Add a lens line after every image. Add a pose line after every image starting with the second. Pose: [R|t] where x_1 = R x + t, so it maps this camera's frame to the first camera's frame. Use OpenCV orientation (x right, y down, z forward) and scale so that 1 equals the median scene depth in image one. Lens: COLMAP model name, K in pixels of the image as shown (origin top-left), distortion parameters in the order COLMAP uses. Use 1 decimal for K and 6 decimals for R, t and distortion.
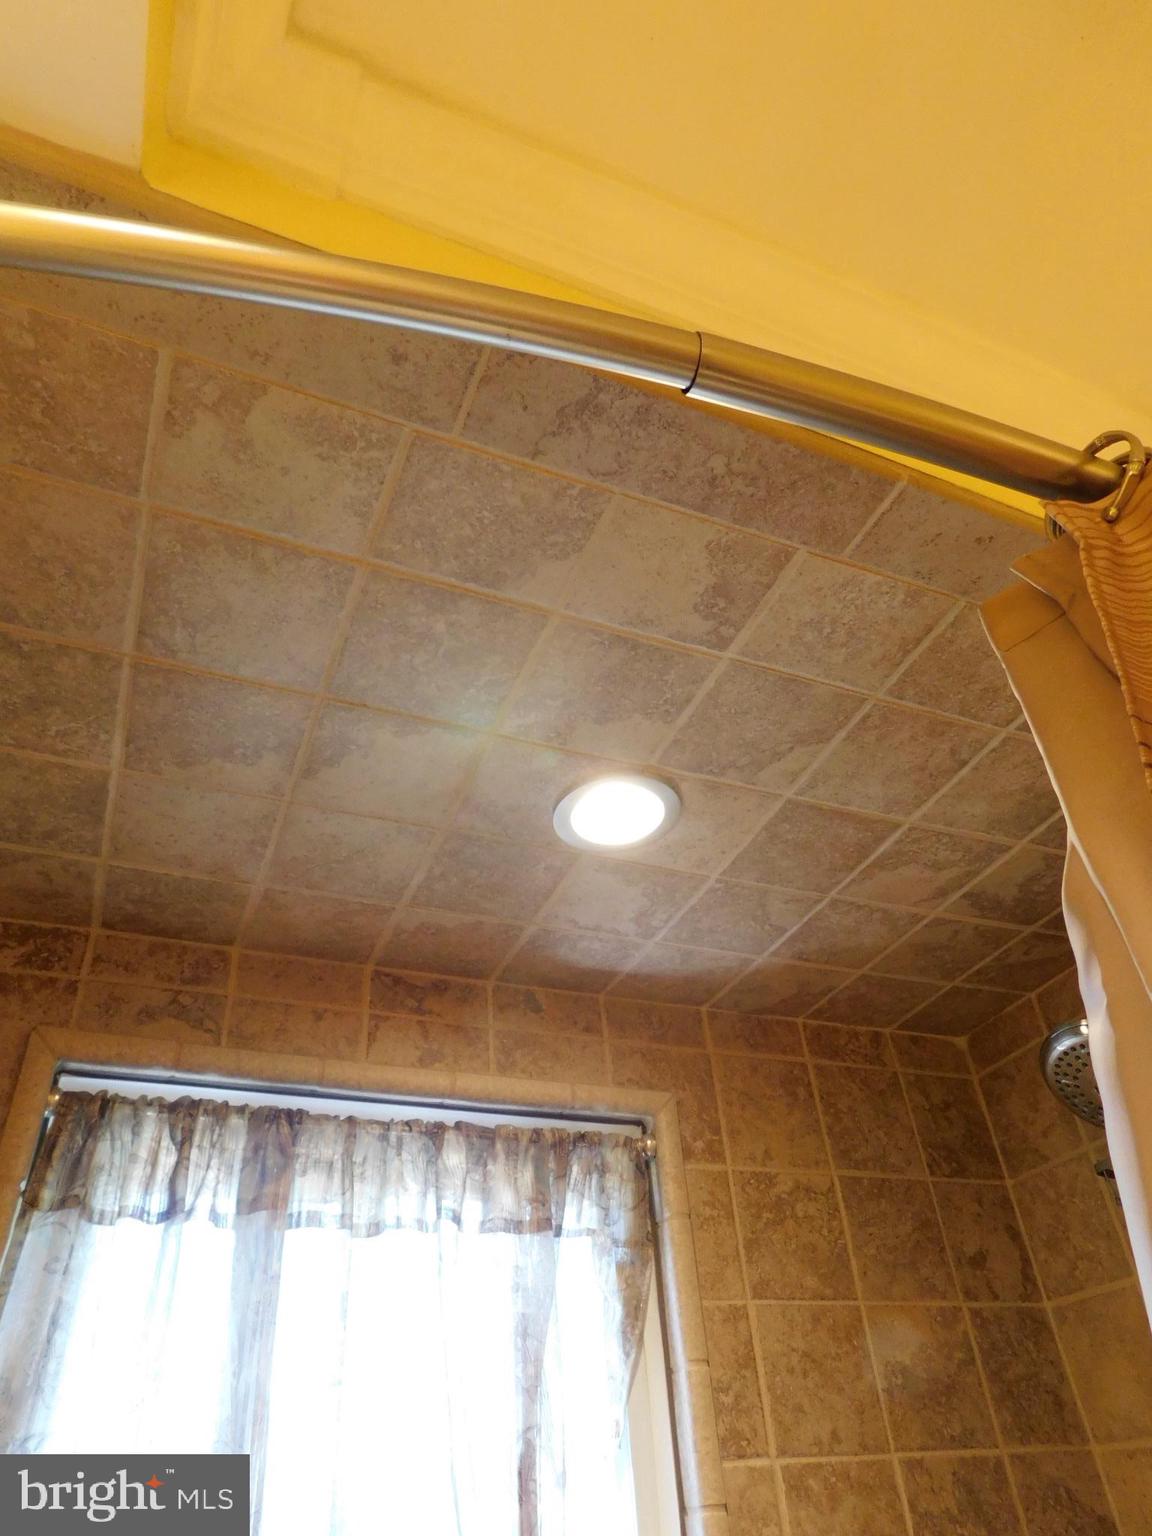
lens RADIAL K [[1011.8, 0, 569.3], [0, 1011.8, 776.3], [0, 0, 1]] dist [-0.072271, 0.060579]
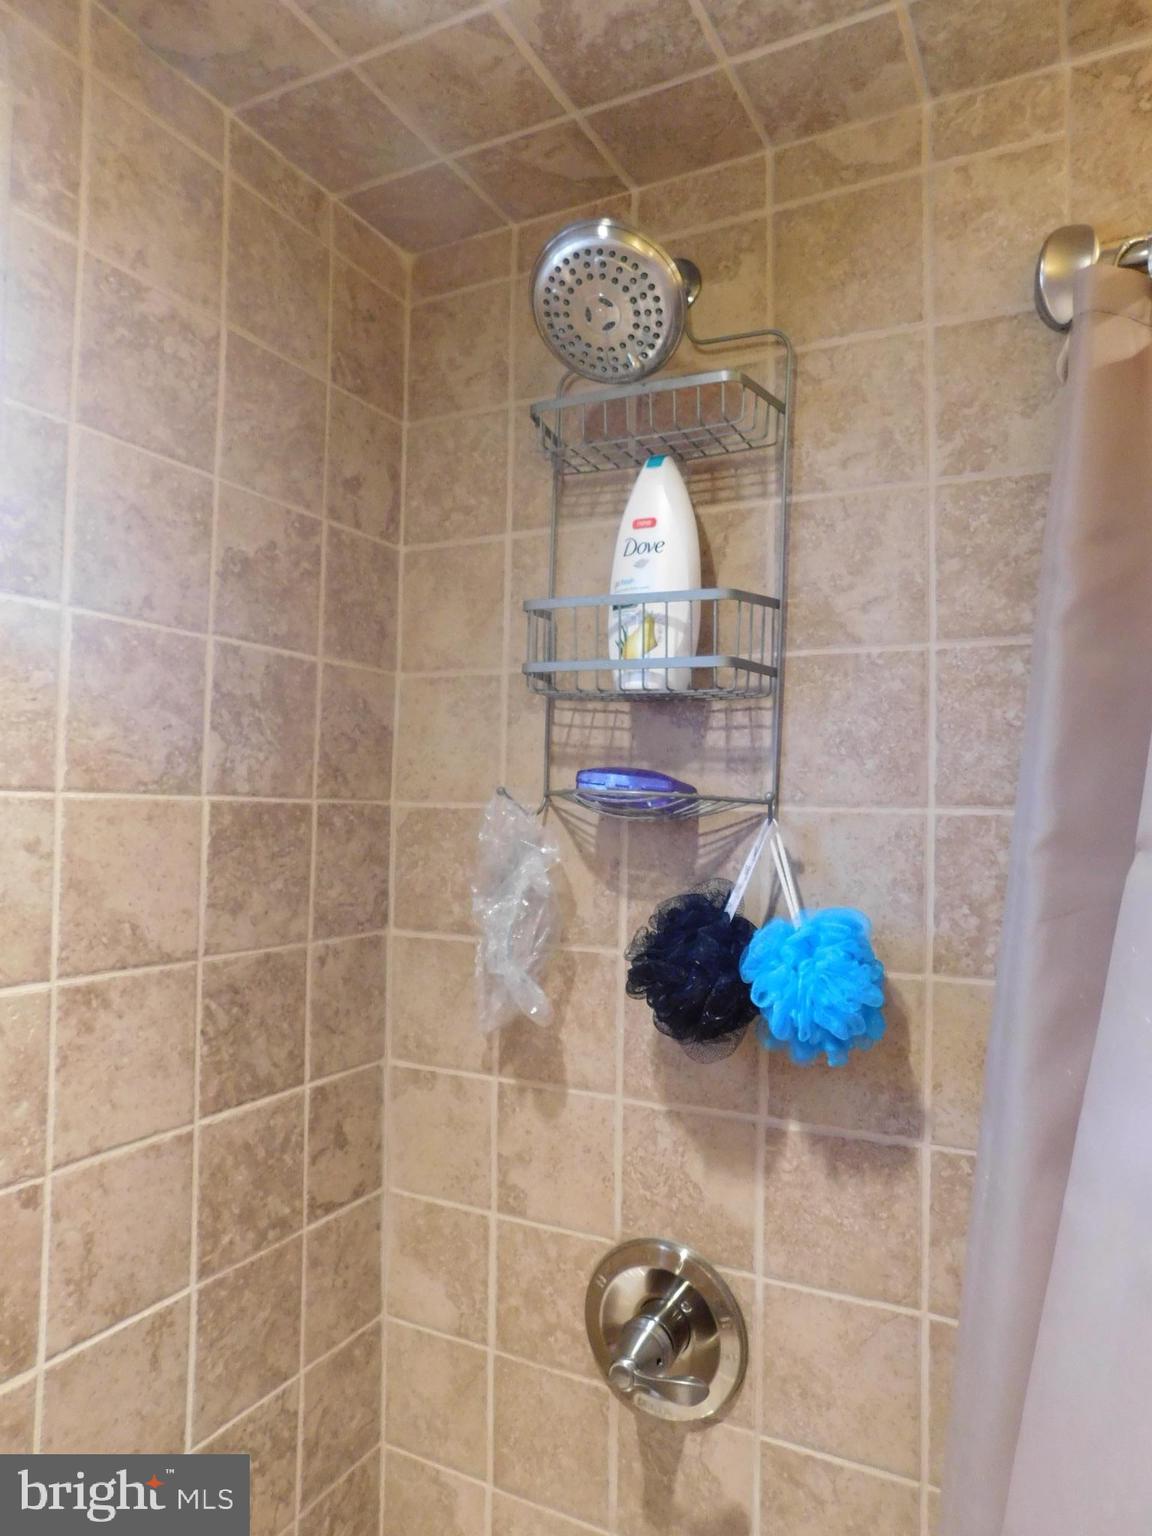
lens RADIAL K [[1011.8, 0, 573.2], [0, 1011.8, 771.9], [0, 0, 1]] dist [-0.072271, 0.060579]
pose [[0.754926, 0.099504, 0.648218, 0.013059], [-0.460275, 0.784476, 0.415625, 0.255450], [-0.467155, -0.612124, 0.638020, 0.213107]]
